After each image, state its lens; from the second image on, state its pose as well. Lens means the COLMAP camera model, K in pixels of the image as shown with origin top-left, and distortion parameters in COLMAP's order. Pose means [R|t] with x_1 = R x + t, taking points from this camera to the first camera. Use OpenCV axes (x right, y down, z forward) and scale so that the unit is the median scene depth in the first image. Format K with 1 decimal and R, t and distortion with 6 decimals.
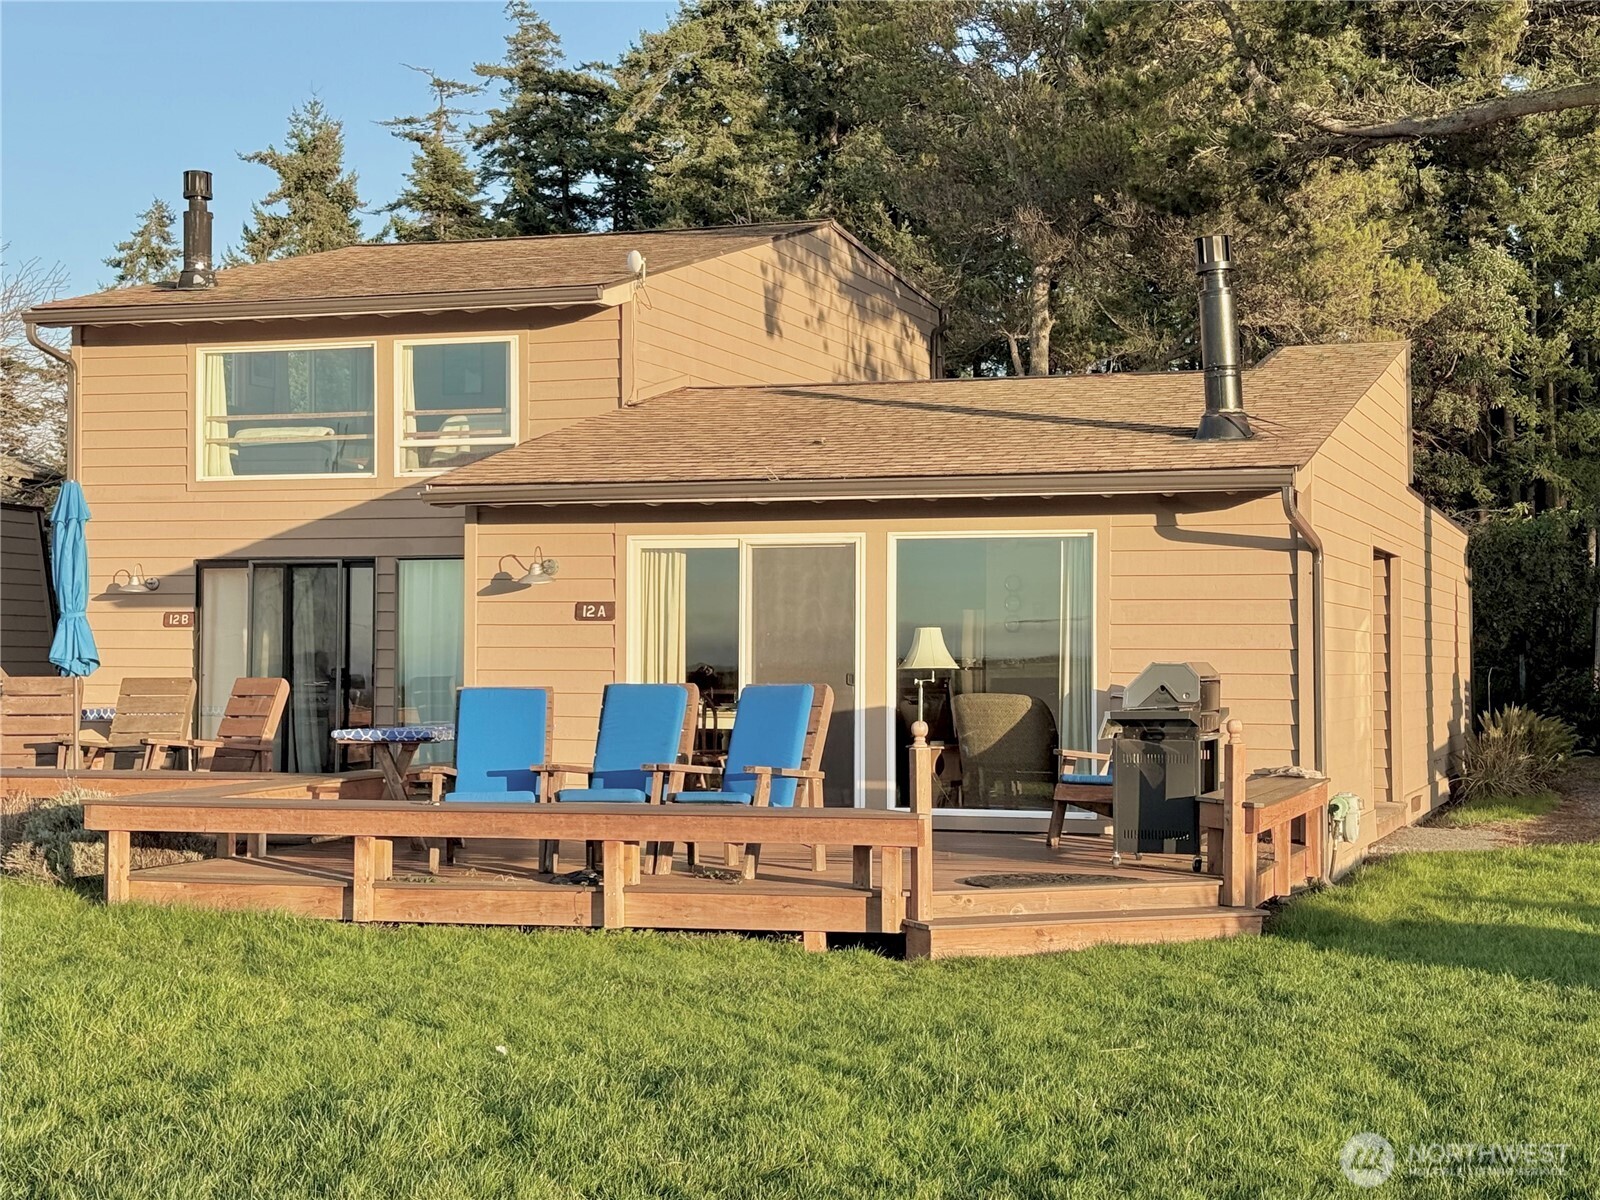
lens RADIAL K [[2545.9, 0, 789.6], [0, 2545.9, 604.8], [0, 0, 1]] dist [0.130647, 0.000000]
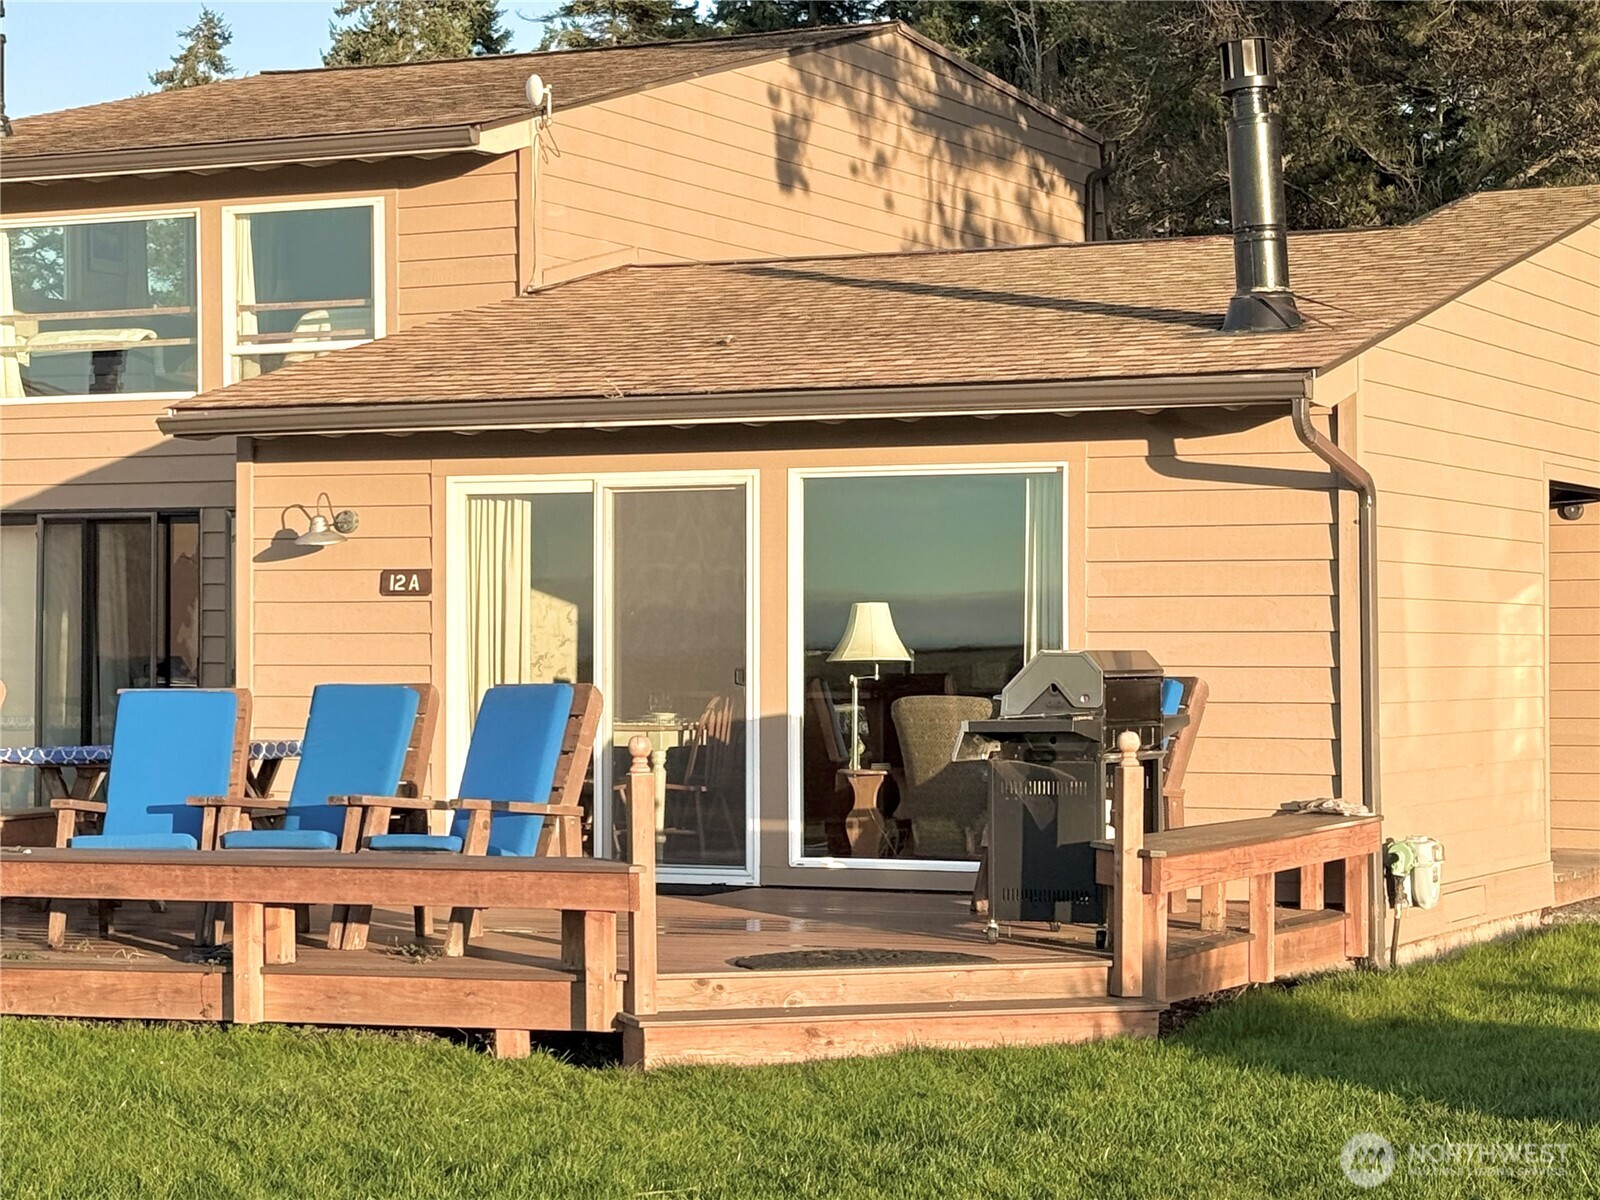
lens RADIAL K [[3648.9, 0, 808.0], [0, 3648.9, 594.2], [0, 0, 1]] dist [0.134159, 0.000000]
pose [[0.993454, -0.006023, -0.114078, 0.158799], [0.006827, 0.999955, 0.006658, -0.000270], [0.114032, -0.007393, 0.993450, -0.007622]]
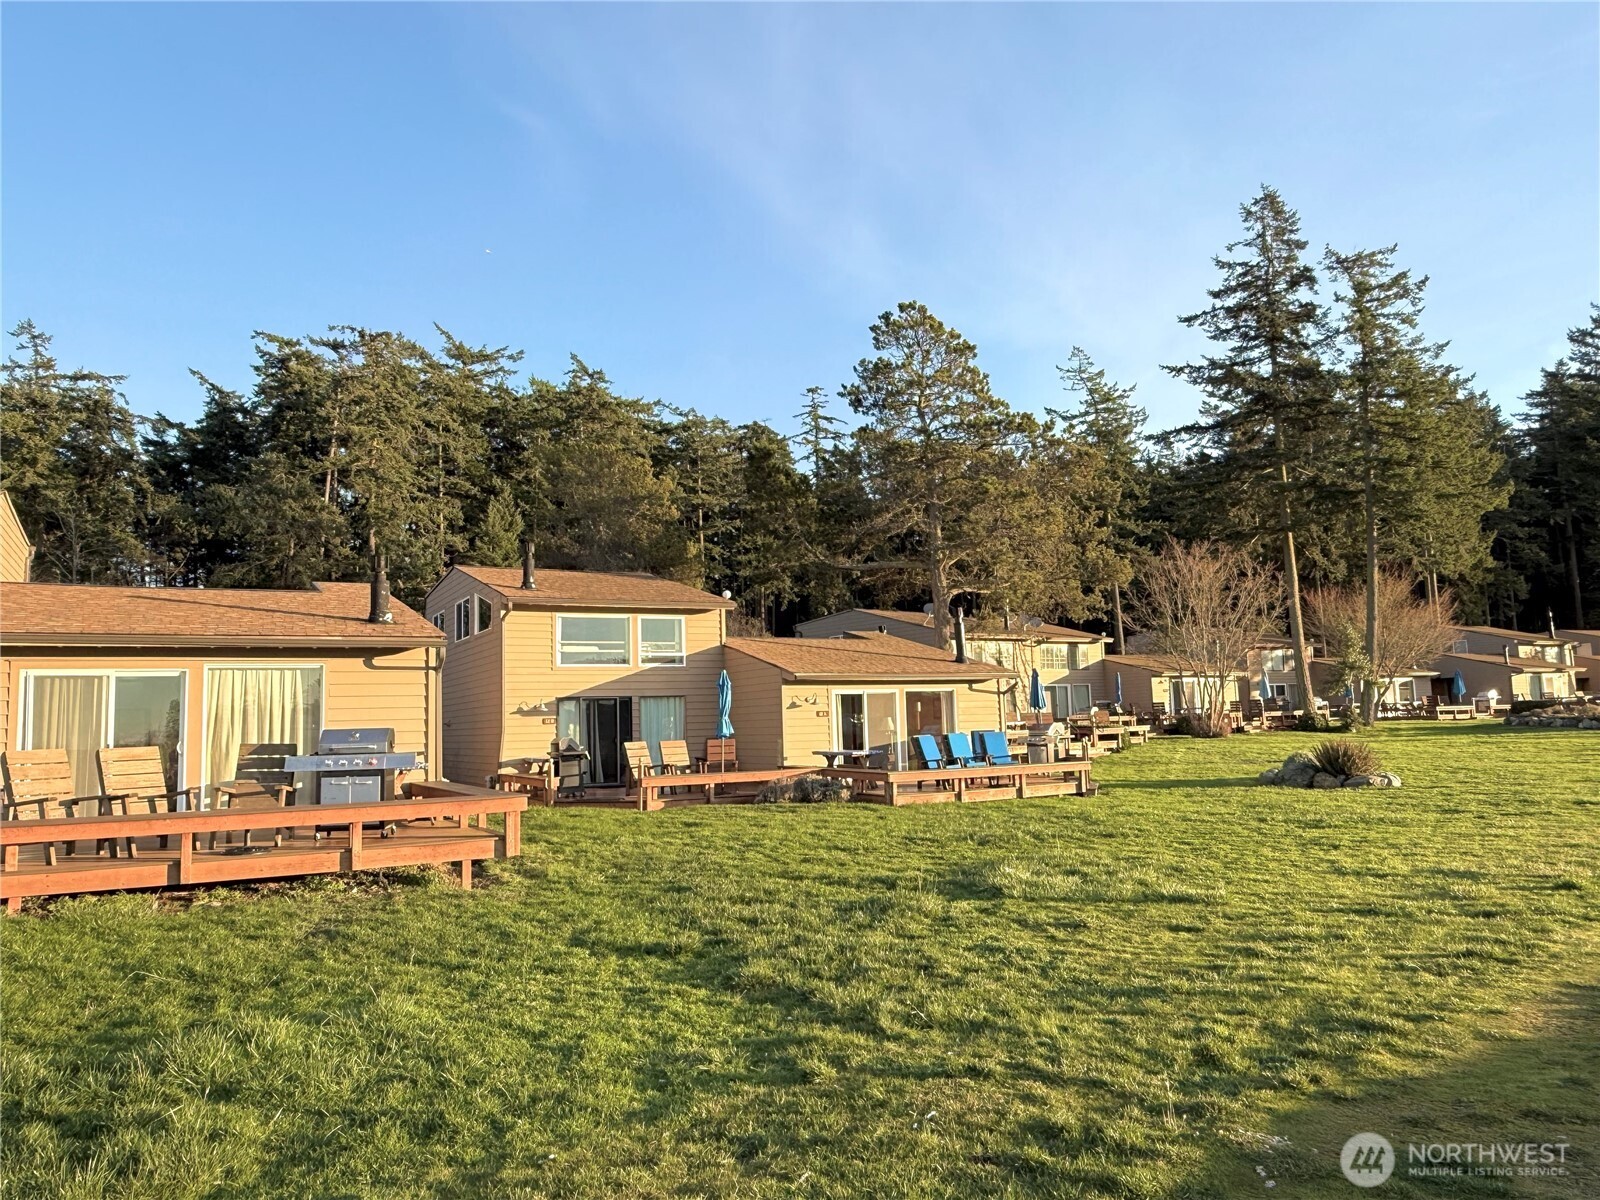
lens RADIAL K [[1119.3, 0, 784.9], [0, 1119.3, 602.6], [0, 0, 1]] dist [0.001191, -0.002652]
pose [[0.681579, 0.057565, 0.729477, -1.154249], [0.013366, 0.995755, -0.091066, -0.009355], [-0.731623, 0.071819, 0.677916, 0.101084]]
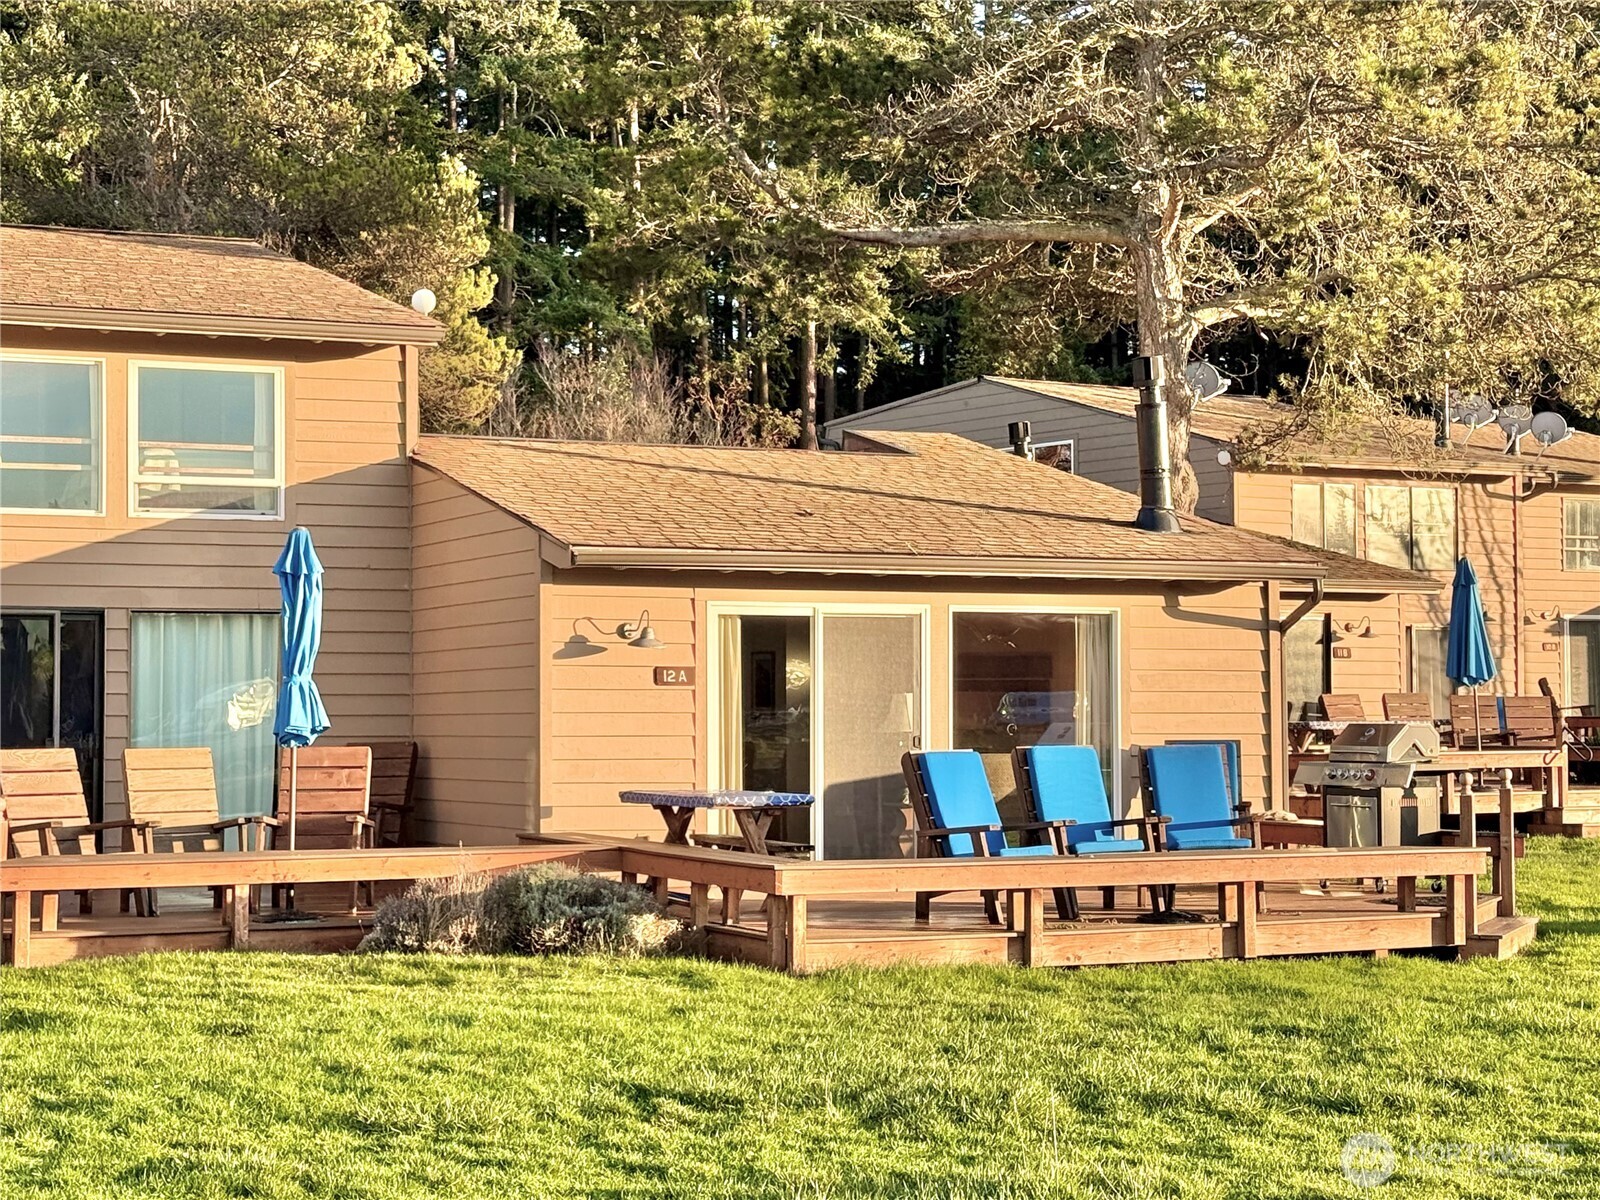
lens RADIAL K [[3104.3, 0, 807.3], [0, 3104.3, 596.4], [0, 0, 1]] dist [0.104791, 0.000000]
pose [[0.720316, 0.023071, 0.693262, -0.912343], [-0.010535, 0.999695, -0.022323, -0.002134], [-0.693566, 0.008776, 0.720340, 0.095194]]
